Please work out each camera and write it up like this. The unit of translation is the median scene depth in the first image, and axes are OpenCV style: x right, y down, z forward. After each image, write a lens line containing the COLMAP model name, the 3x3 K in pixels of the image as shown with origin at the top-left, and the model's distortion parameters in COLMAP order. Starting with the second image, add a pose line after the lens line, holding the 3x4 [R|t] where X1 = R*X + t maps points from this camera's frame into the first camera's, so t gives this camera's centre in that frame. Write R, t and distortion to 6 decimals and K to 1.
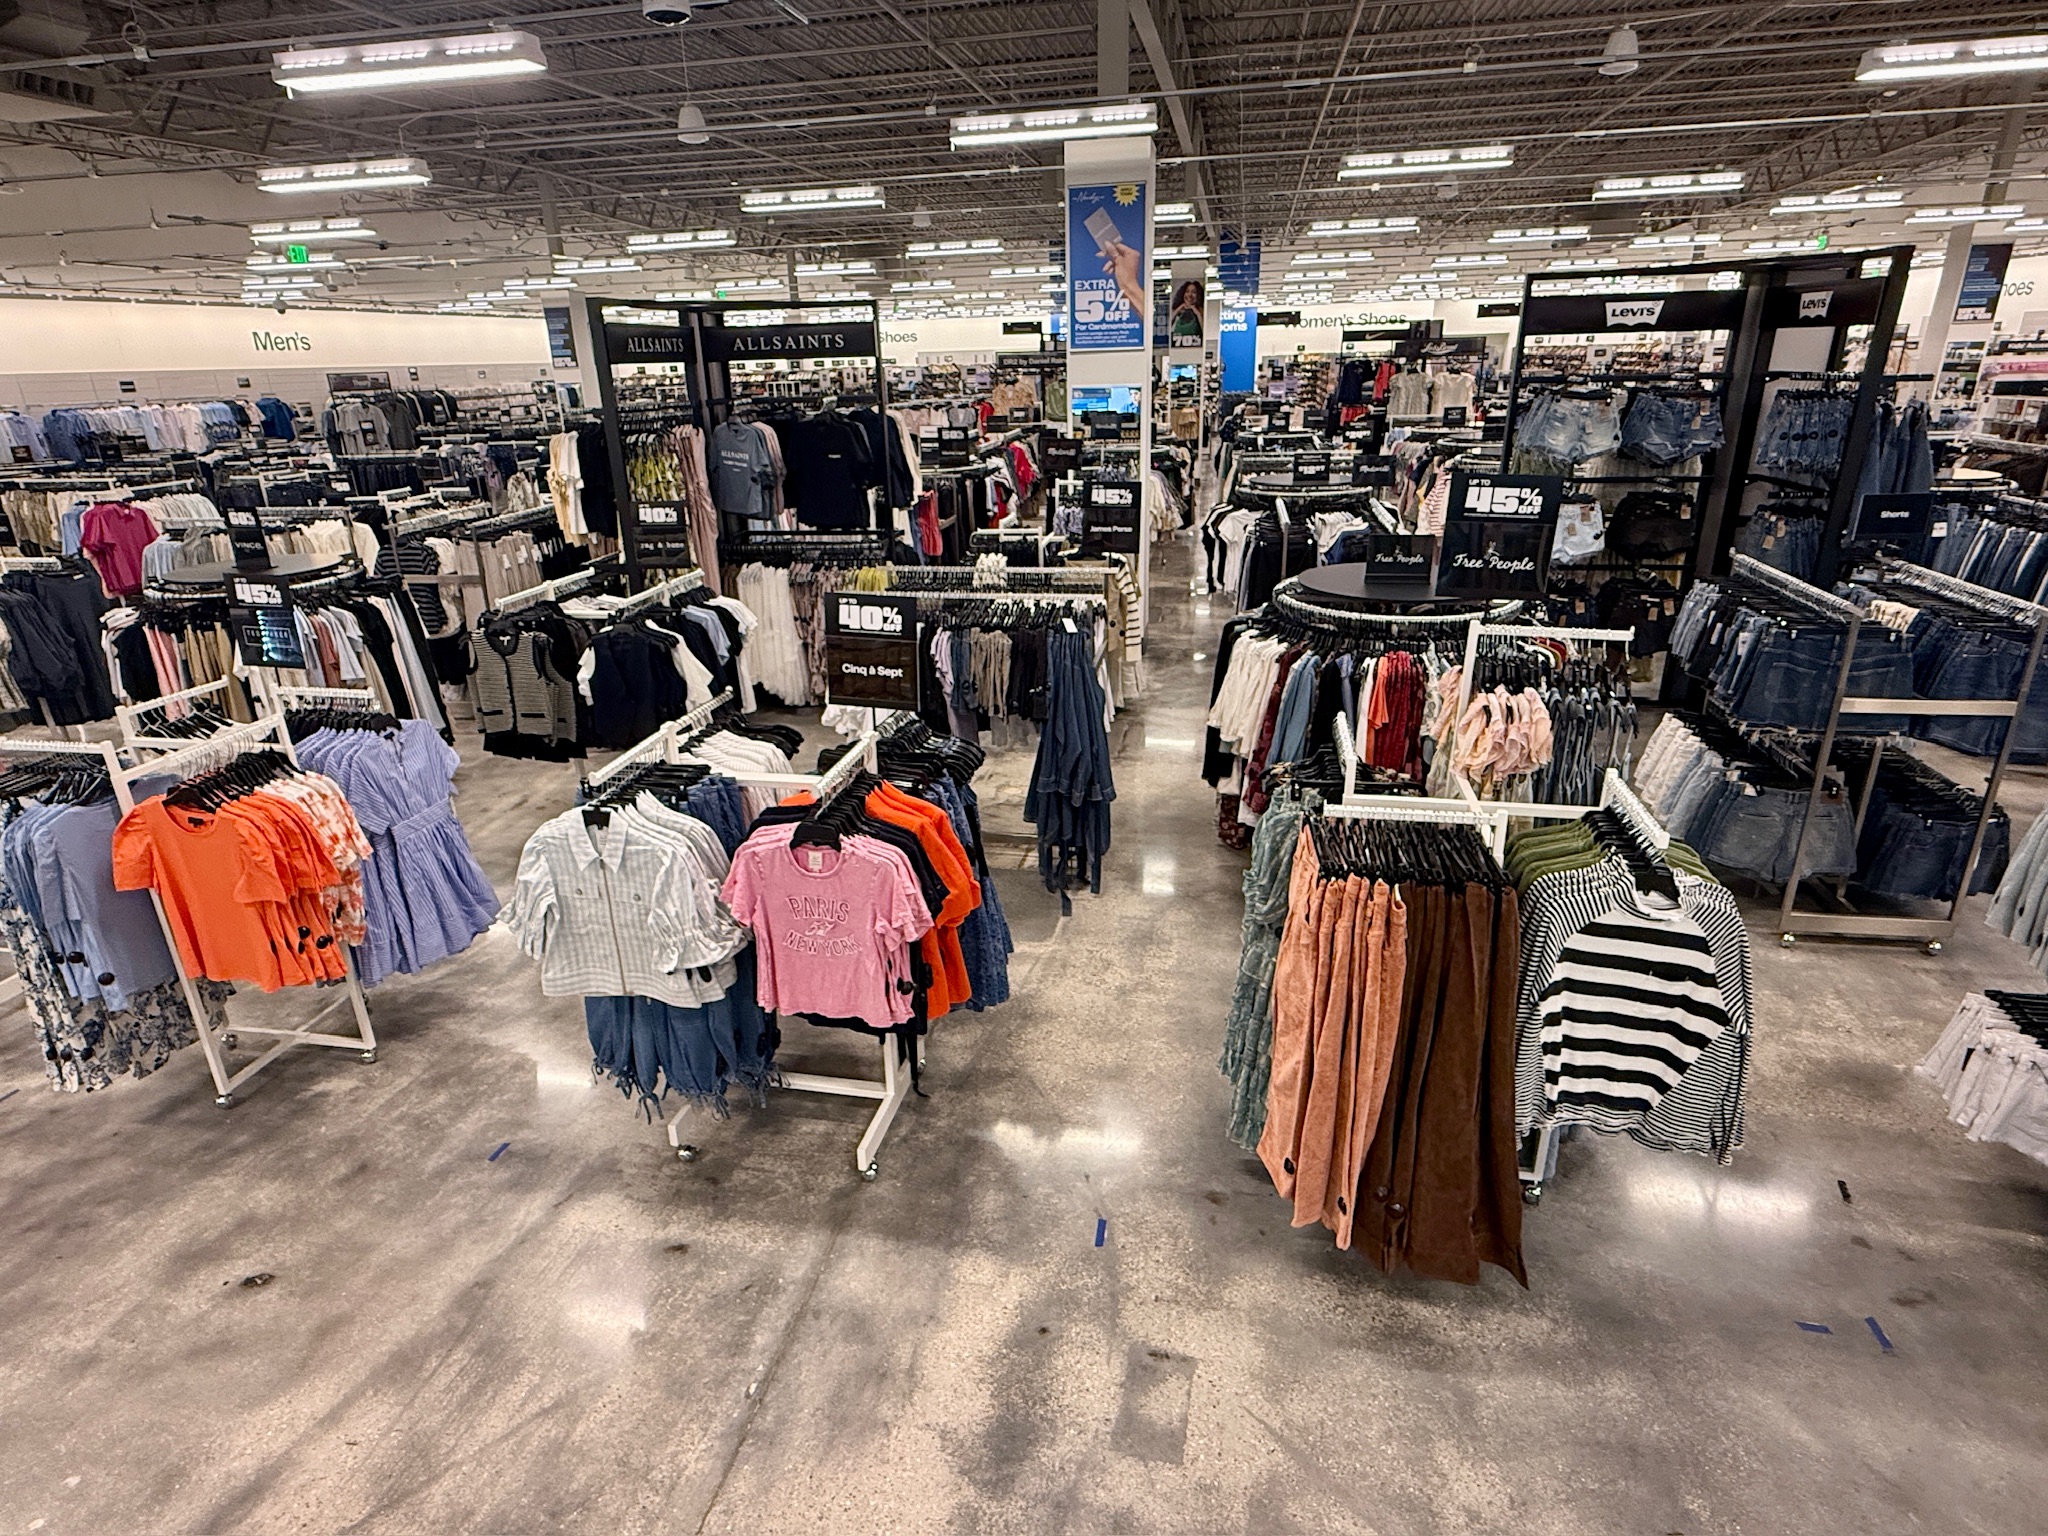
lens RADIAL K [[1096.1, 0, 1010.0], [0, 1096.1, 772.2], [0, 0, 1]] dist [-0.003423, 0.000504]
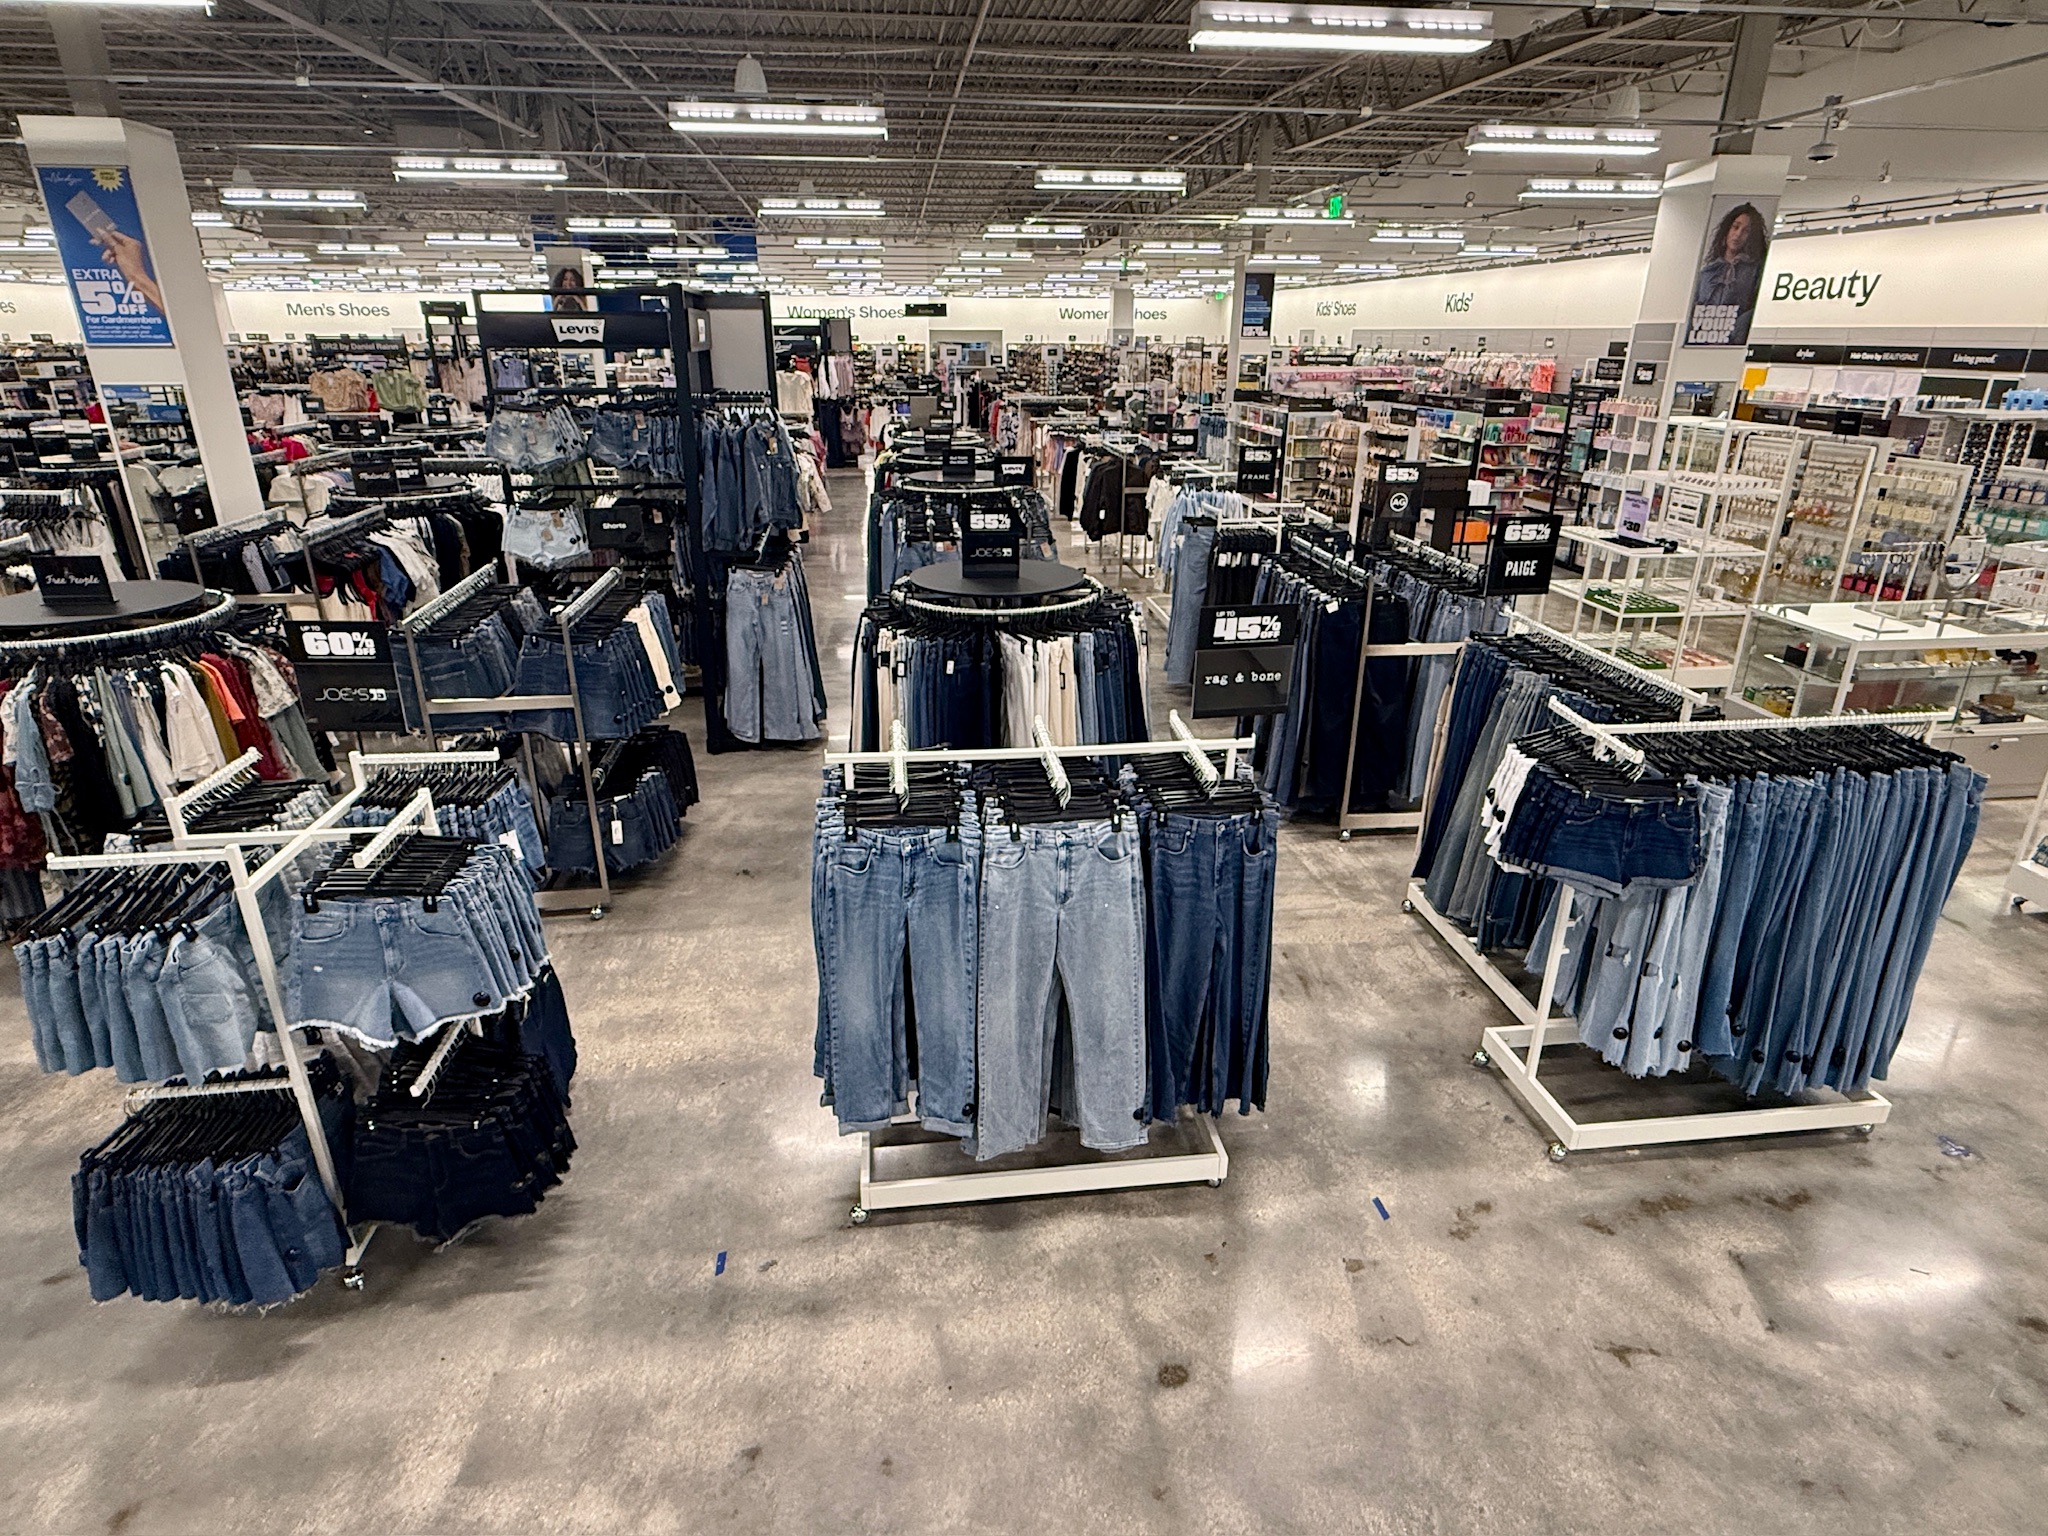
lens RADIAL K [[1137.6, 0, 1027.2], [0, 1137.6, 771.7], [0, 0, 1]] dist [0.001799, 0.001312]
pose [[0.951429, -0.079172, 0.297513, 0.518719], [0.079163, 0.996788, 0.012099, 0.023382], [-0.297515, 0.012041, 0.954641, -0.148925]]
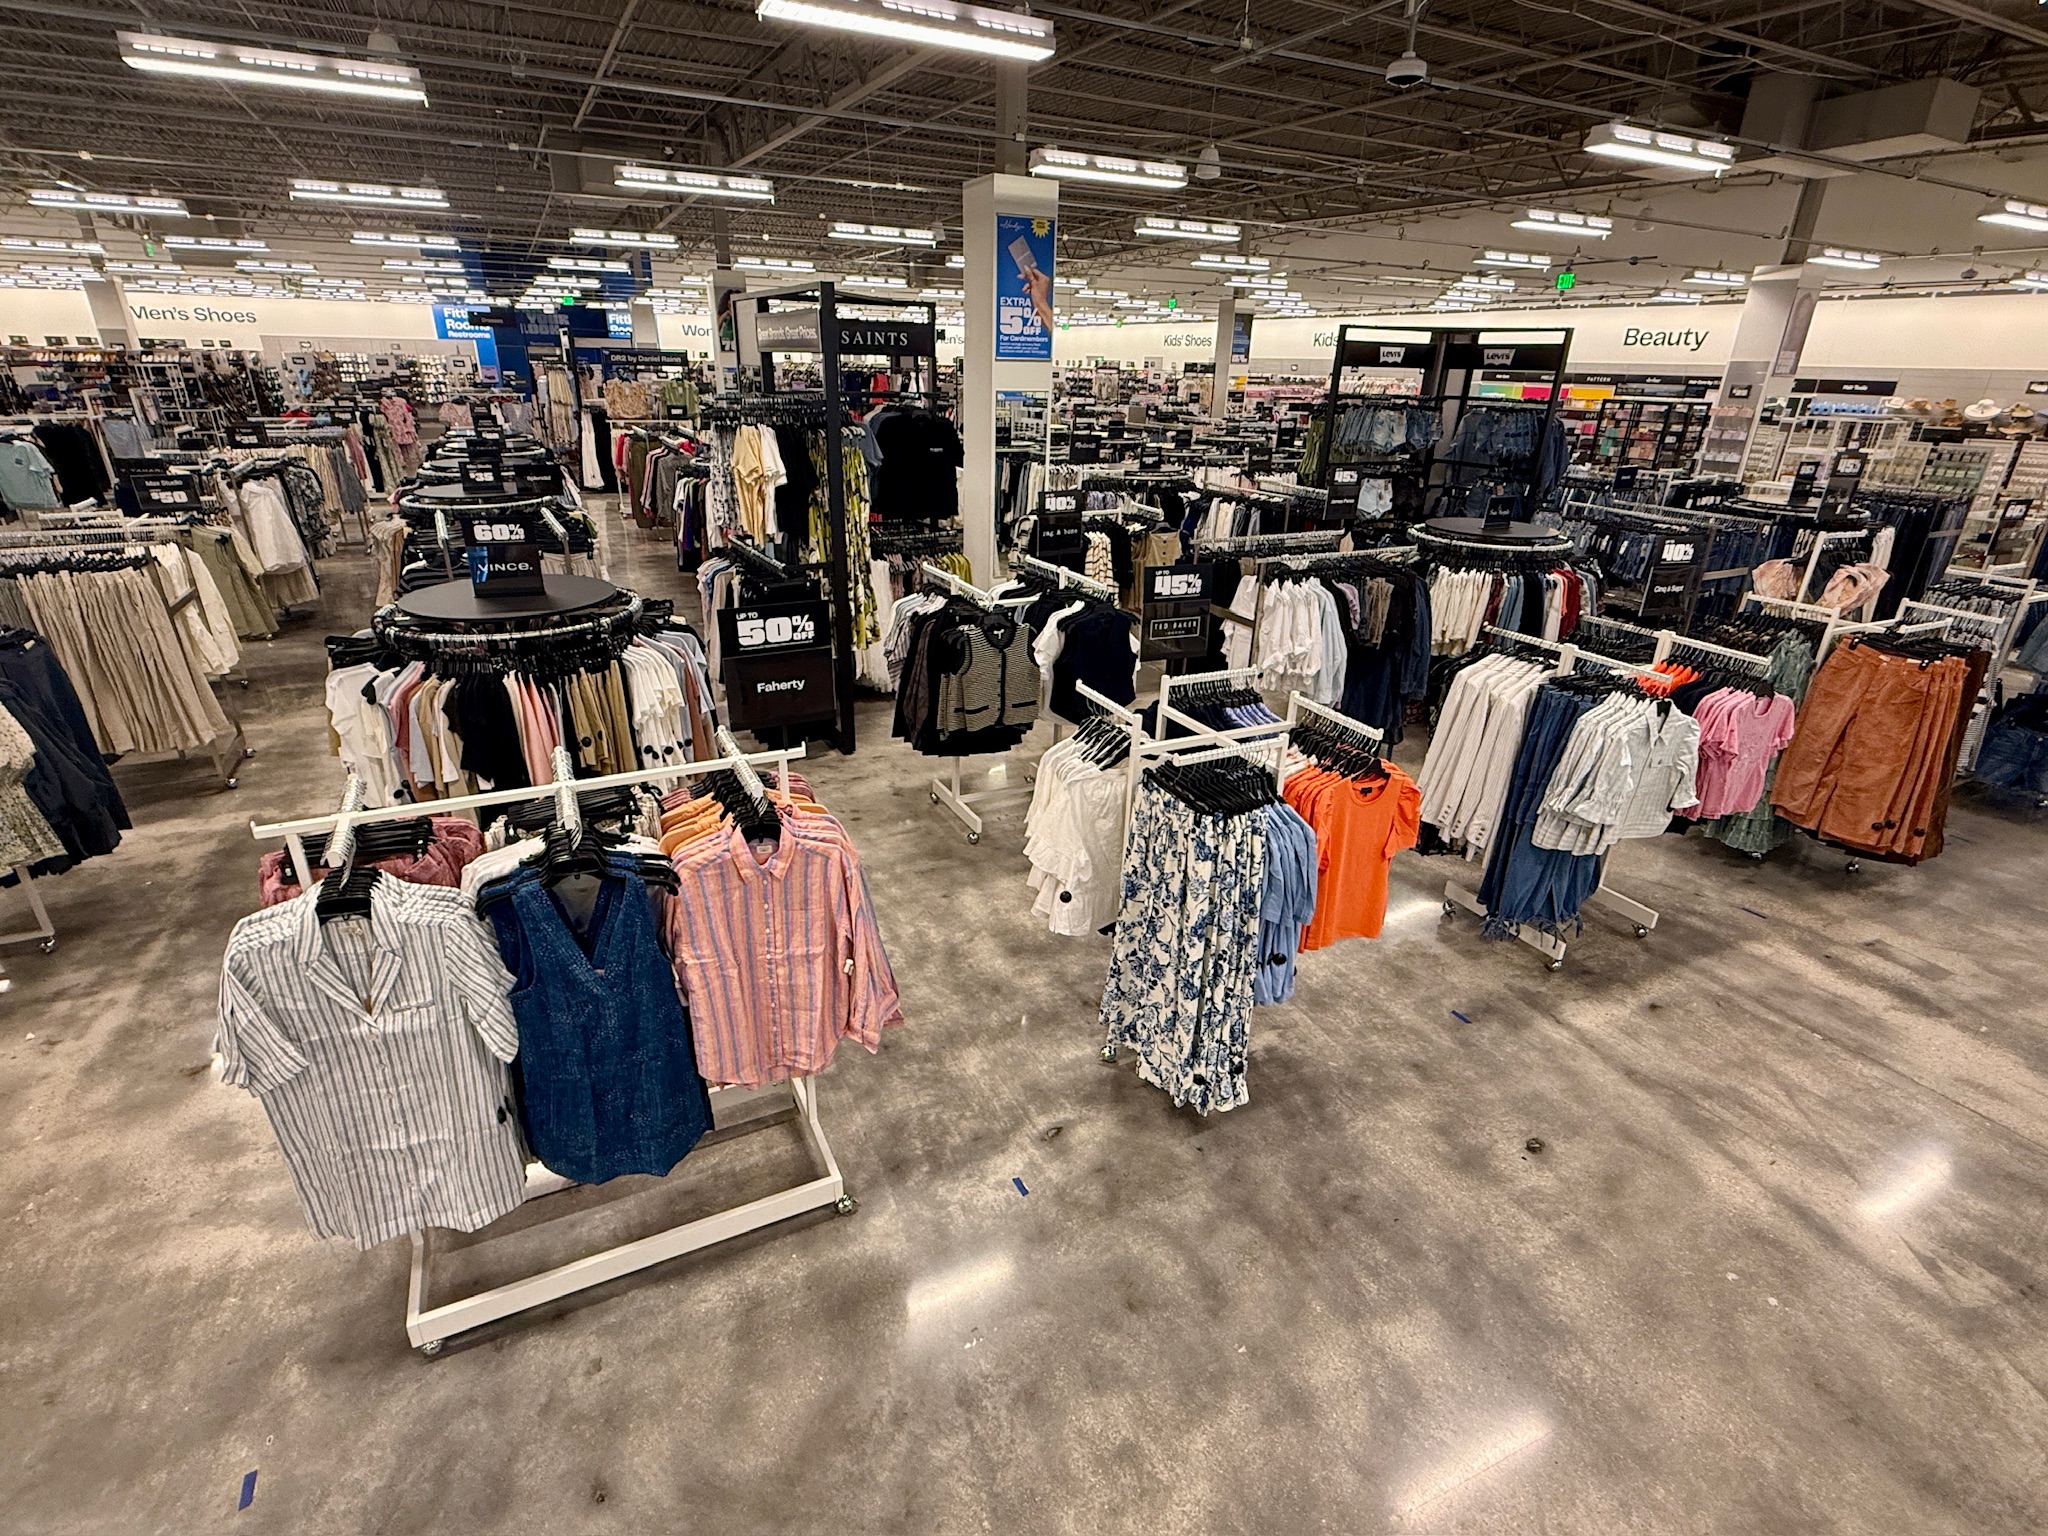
lens RADIAL K [[983.1, 0, 1016.7], [0, 983.1, 765.7], [0, 0, 1]] dist [0.000348, 0.000062]
pose [[0.787371, -0.191266, 0.586058, -0.649035], [0.176260, 0.980813, 0.083293, -0.048720], [-0.590745, 0.037716, 0.805977, 0.178227]]
